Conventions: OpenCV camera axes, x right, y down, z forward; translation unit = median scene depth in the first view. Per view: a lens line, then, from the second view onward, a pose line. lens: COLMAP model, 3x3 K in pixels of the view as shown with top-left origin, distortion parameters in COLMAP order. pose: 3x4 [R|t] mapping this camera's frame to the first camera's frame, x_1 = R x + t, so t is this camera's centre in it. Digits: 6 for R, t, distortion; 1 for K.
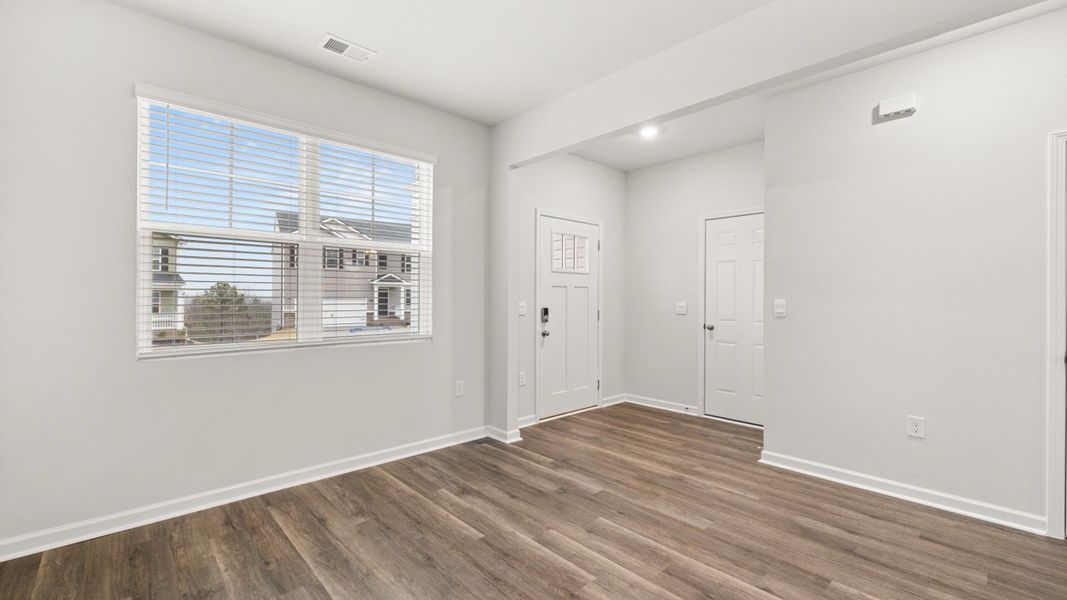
lens RADIAL K [[447.6, 0, 525.1], [0, 447.6, 297.1], [0, 0, 1]] dist [0.000604, 0.000822]
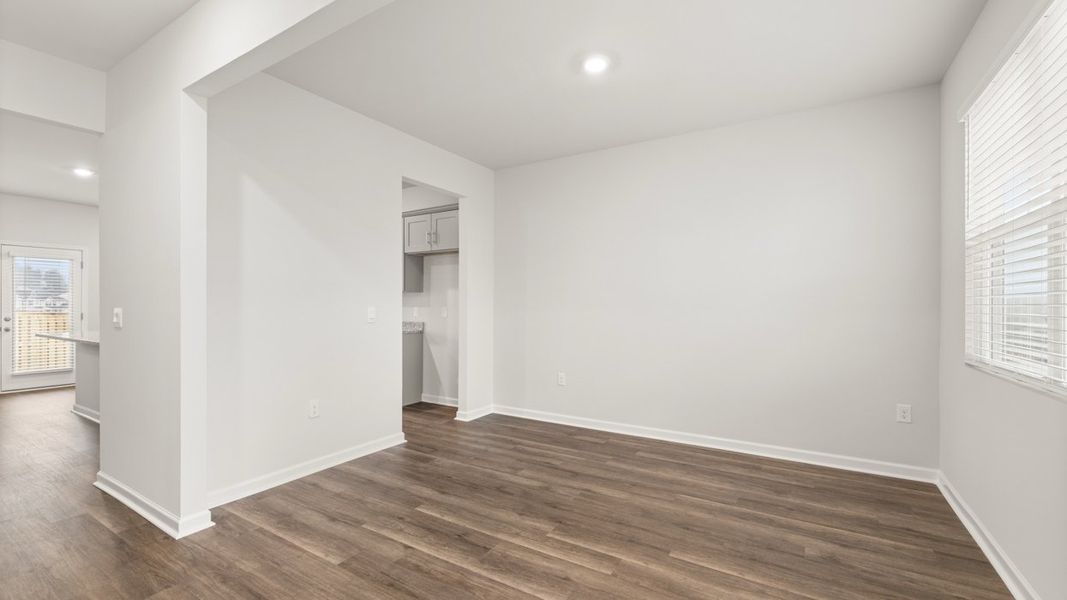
lens RADIAL K [[447.6, 0, 537.9], [0, 447.6, 300.3], [0, 0, 1]] dist [0.000604, 0.000822]
pose [[-0.958448, -0.009612, -0.285106, 0.406815], [-0.005214, 0.999855, -0.016183, 0.009971], [0.285220, -0.014025, -0.958359, 1.654386]]
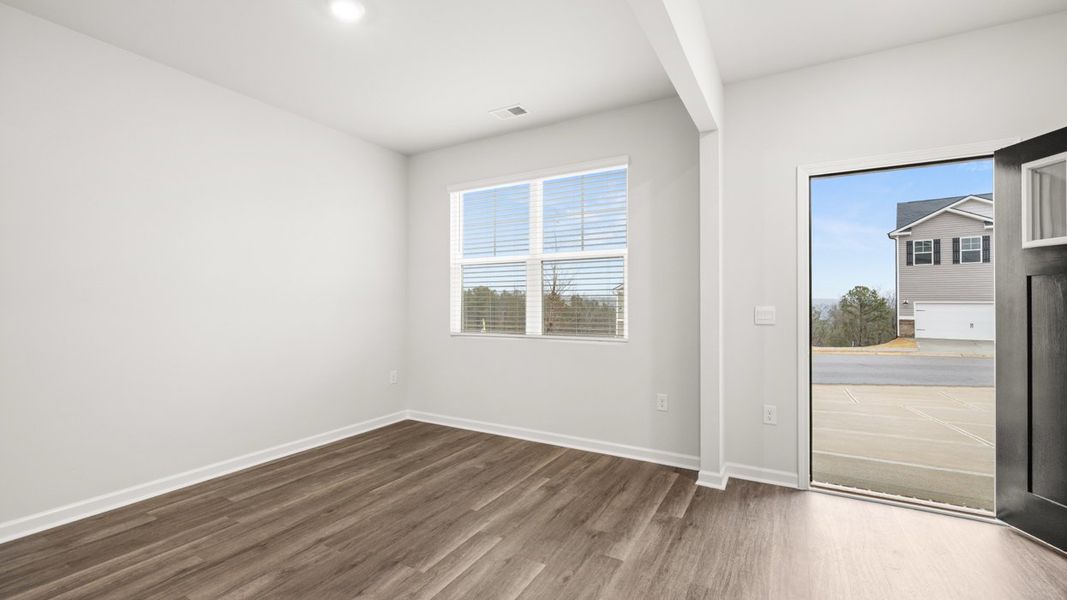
lens RADIAL K [[447.6, 0, 523.5], [0, 447.6, 300.3], [0, 0, 1]] dist [0.000604, 0.000822]
pose [[0.296662, -0.008953, -0.954941, 0.929025], [0.005691, 0.999955, -0.007607, 0.009721], [0.954966, -0.003178, 0.296700, 0.701992]]
